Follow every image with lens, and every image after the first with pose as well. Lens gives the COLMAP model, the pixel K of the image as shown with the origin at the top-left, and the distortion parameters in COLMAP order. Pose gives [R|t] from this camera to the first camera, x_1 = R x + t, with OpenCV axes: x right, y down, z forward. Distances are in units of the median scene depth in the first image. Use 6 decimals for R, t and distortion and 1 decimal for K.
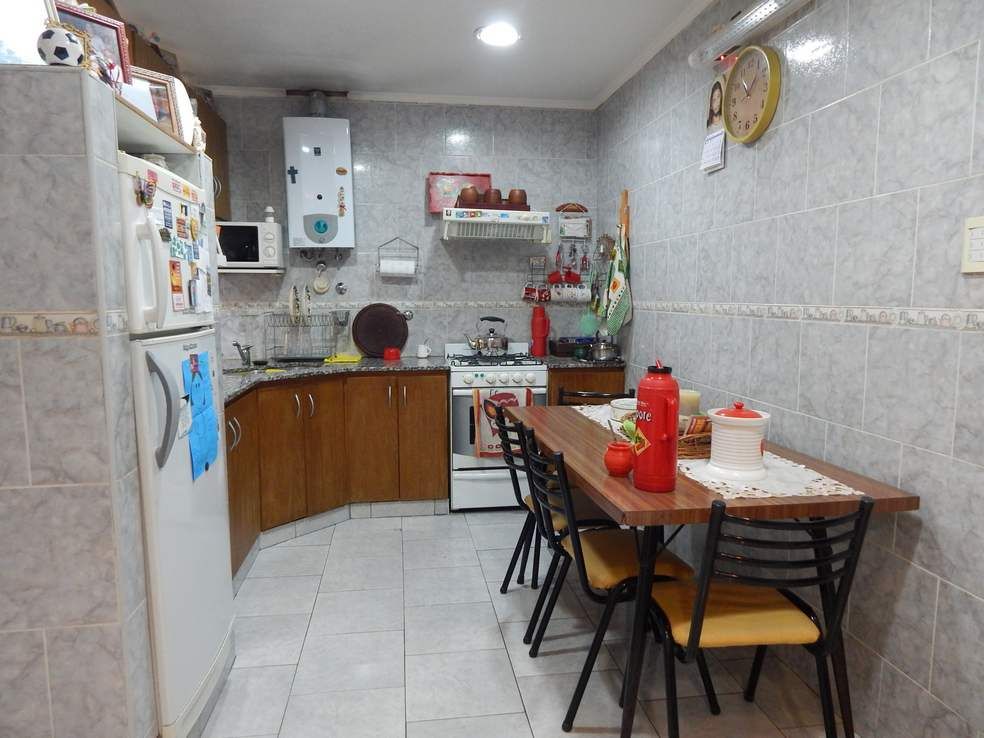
lens RADIAL K [[654.6, 0, 492.5], [0, 654.6, 365.7], [0, 0, 1]] dist [0.012180, -0.008802]
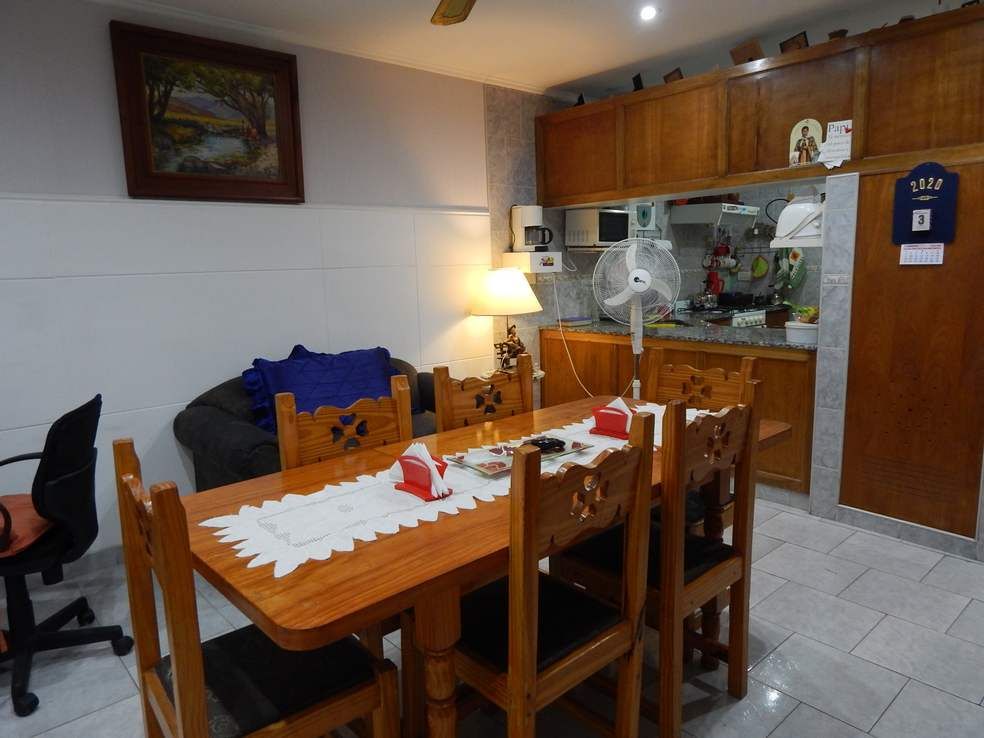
lens RADIAL K [[654.6, 0, 492.5], [0, 654.6, 365.7], [0, 0, 1]] dist [0.012180, -0.008802]
pose [[0.829798, -0.106930, 0.547724, -1.180531], [0.082988, 0.994203, 0.068367, -0.025491], [-0.551859, -0.011277, 0.833861, 0.073858]]
